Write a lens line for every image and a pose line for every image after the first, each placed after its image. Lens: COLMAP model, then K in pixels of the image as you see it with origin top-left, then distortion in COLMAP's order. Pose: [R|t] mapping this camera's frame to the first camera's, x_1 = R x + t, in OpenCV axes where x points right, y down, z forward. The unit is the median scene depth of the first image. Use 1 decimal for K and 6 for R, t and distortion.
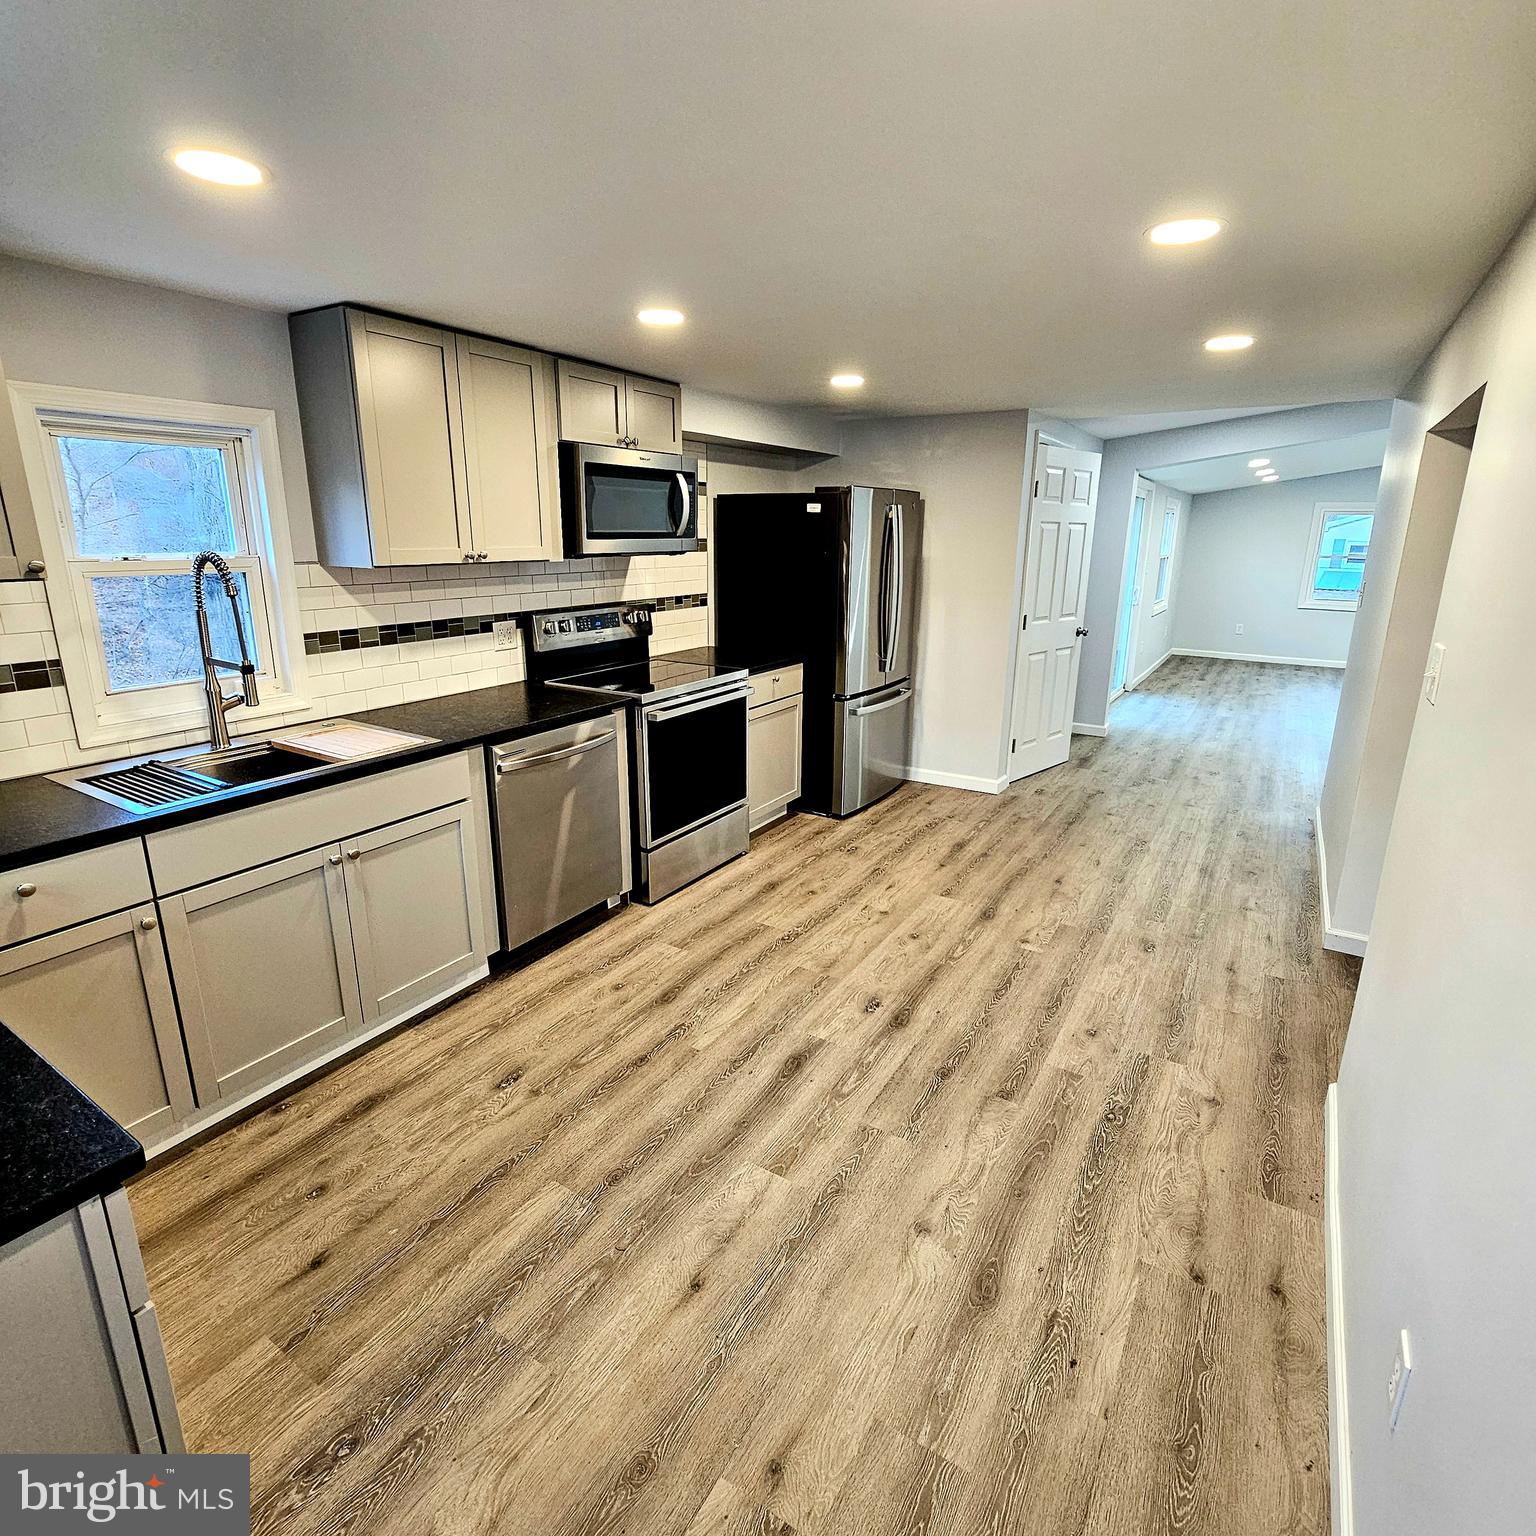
lens RADIAL K [[836.8, 0, 765.7], [0, 836.8, 763.0], [0, 0, 1]] dist [-0.003707, -0.000931]
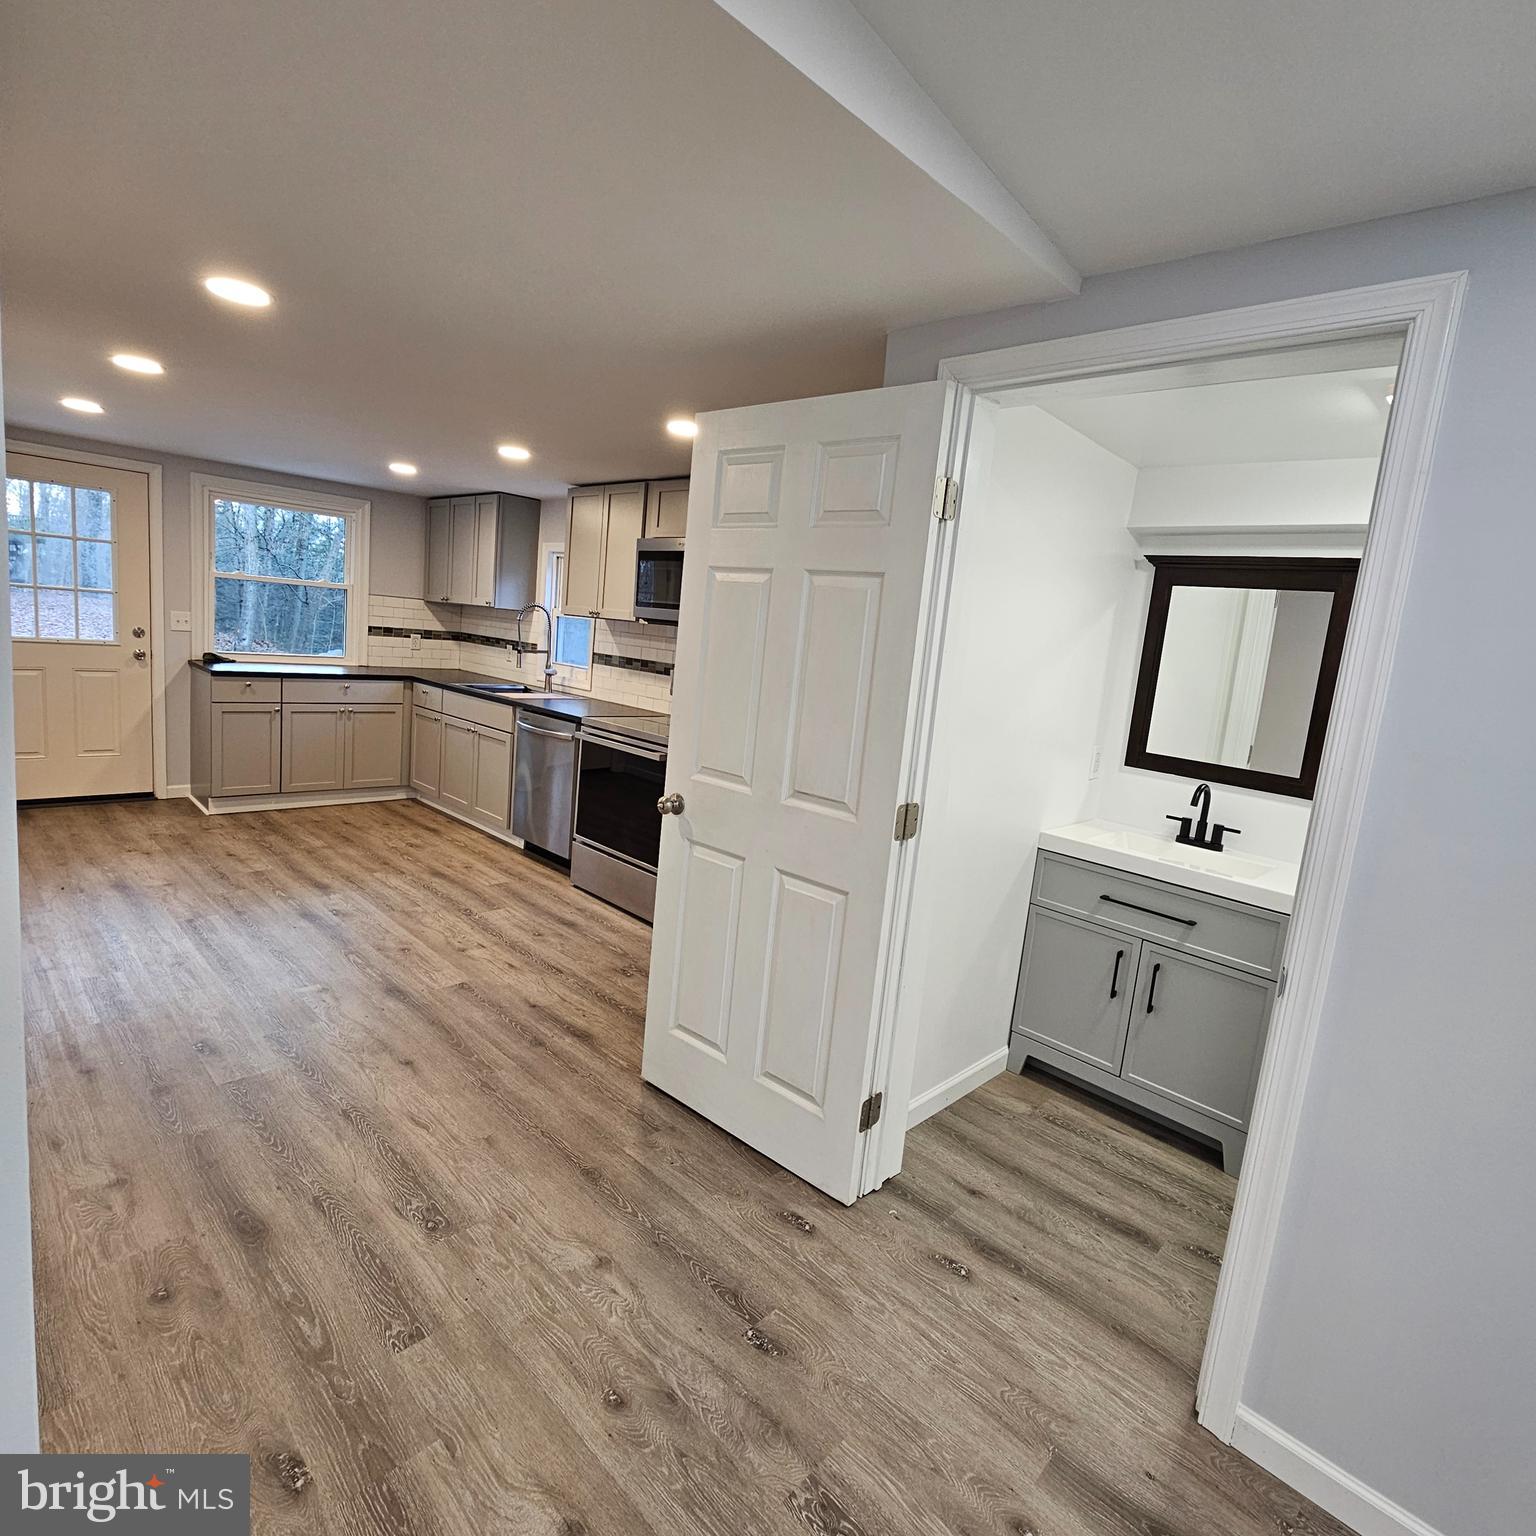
lens RADIAL K [[836.8, 0, 769.2], [0, 836.8, 760.5], [0, 0, 1]] dist [-0.003707, -0.000931]
pose [[-0.209371, 0.126443, -0.969627, 1.101591], [-0.353776, 0.914636, 0.195663, -0.389179], [0.911595, 0.383997, -0.146765, 1.522727]]
